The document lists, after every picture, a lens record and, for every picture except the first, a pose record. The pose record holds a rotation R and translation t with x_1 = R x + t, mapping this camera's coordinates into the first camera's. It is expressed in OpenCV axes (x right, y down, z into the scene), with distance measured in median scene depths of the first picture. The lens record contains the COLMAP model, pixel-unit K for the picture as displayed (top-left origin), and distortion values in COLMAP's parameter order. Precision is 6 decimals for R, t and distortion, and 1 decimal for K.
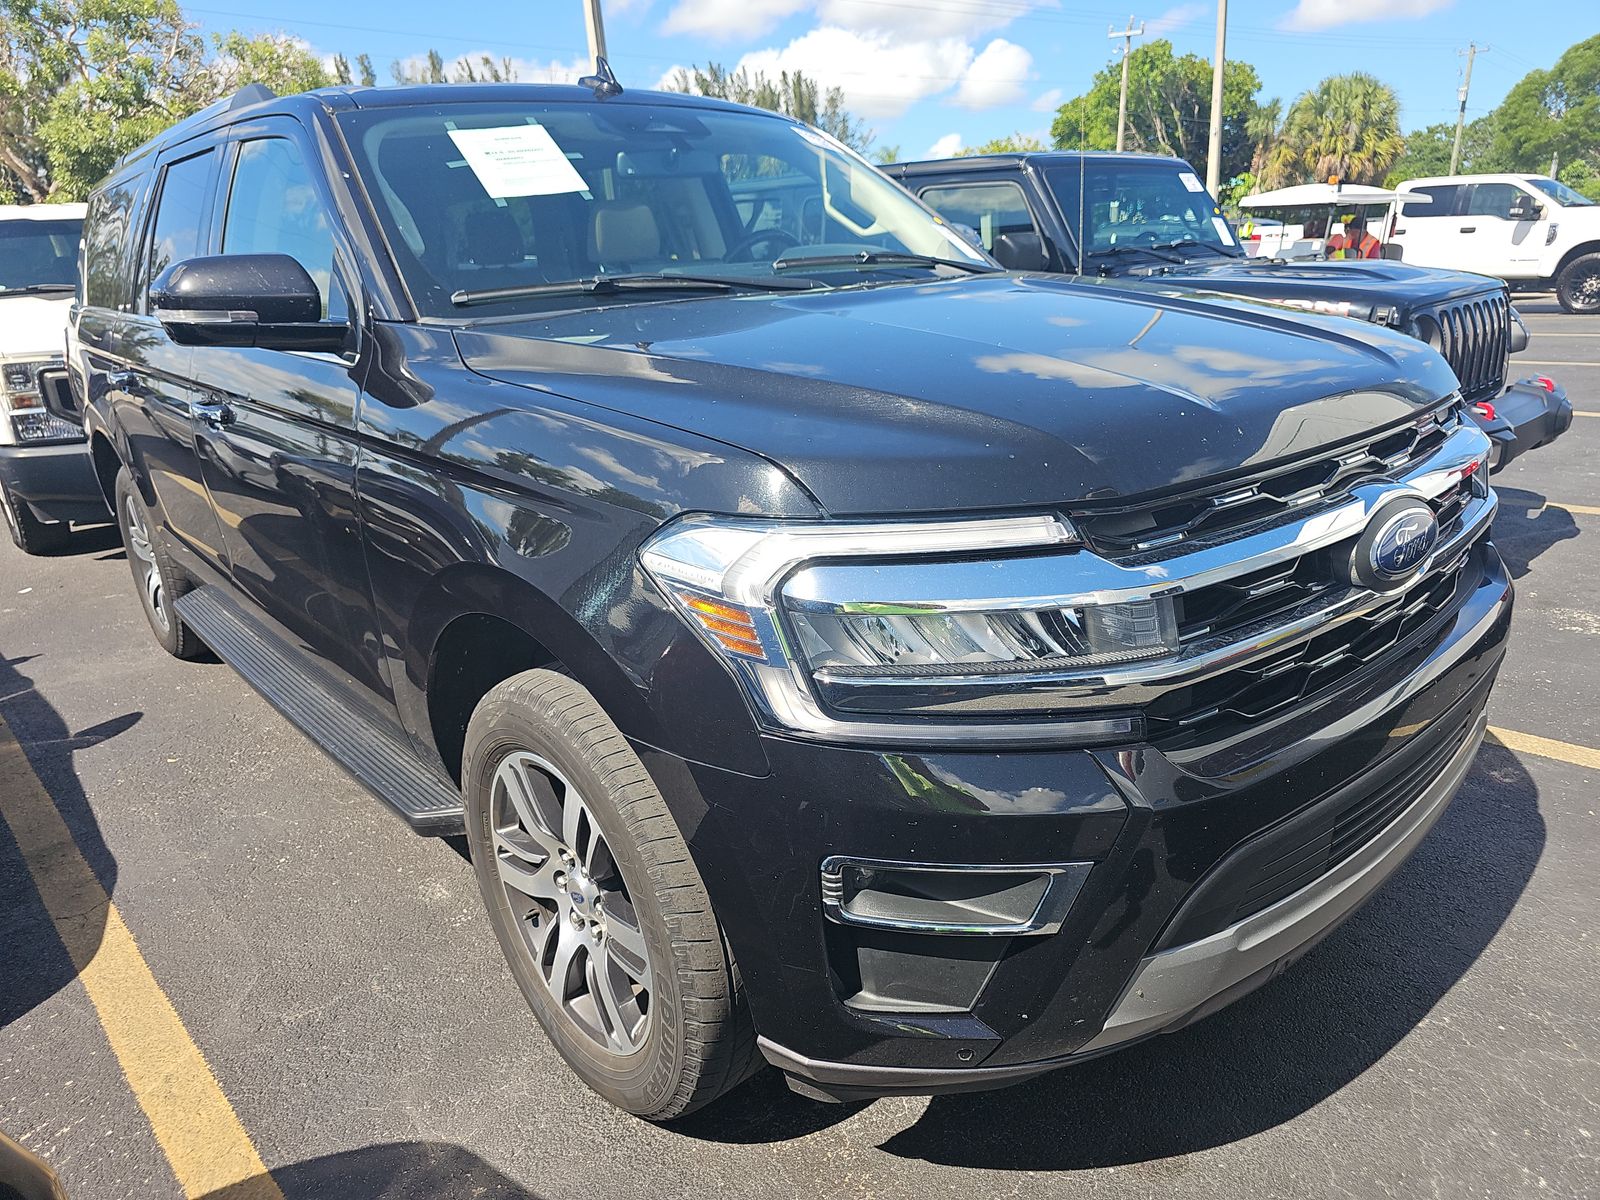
lens RADIAL K [[1199.2, 0, 804.2], [0, 1199.2, 595.4], [0, 0, 1]] dist [0.016362, -0.009222]
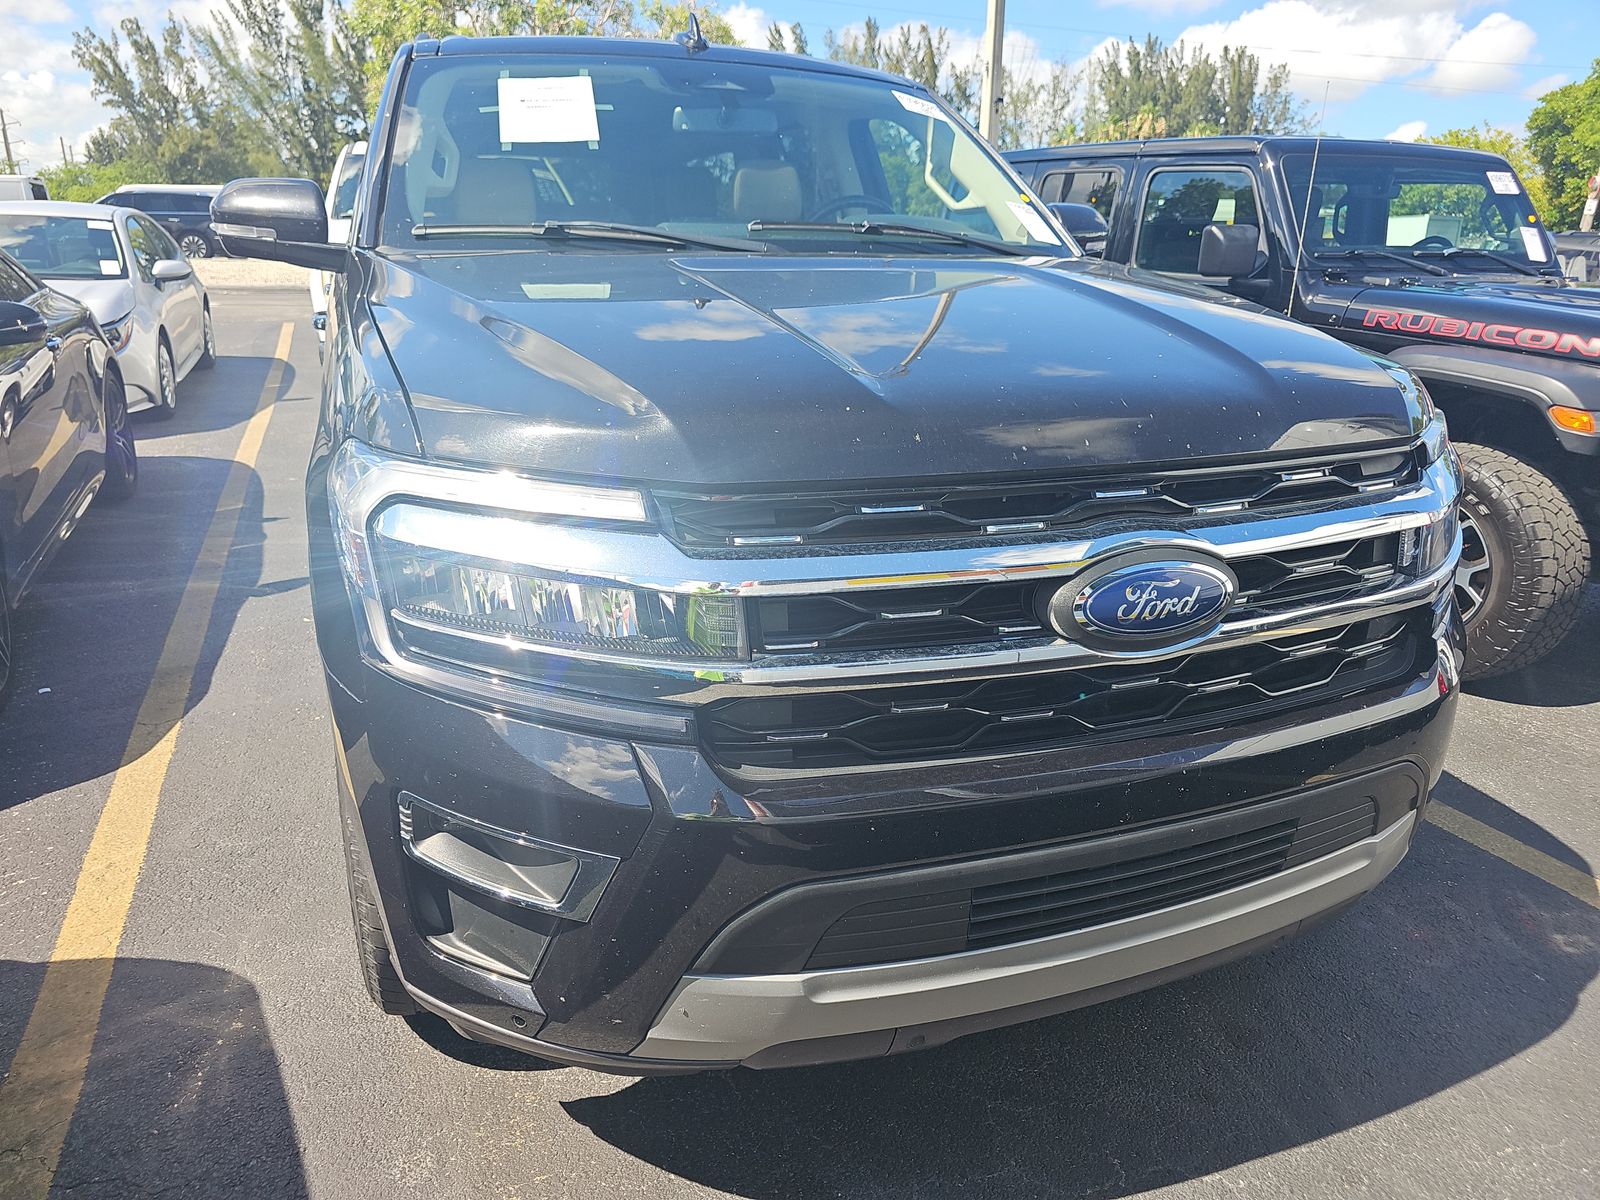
lens RADIAL K [[1199.2, 0, 804.2], [0, 1199.2, 595.4], [0, 0, 1]] dist [0.016362, -0.009222]
pose [[0.925322, 0.178047, -0.334780, 0.240598], [-0.171849, 0.983938, 0.048304, -0.019763], [0.338003, 0.012835, 0.941057, 0.055684]]
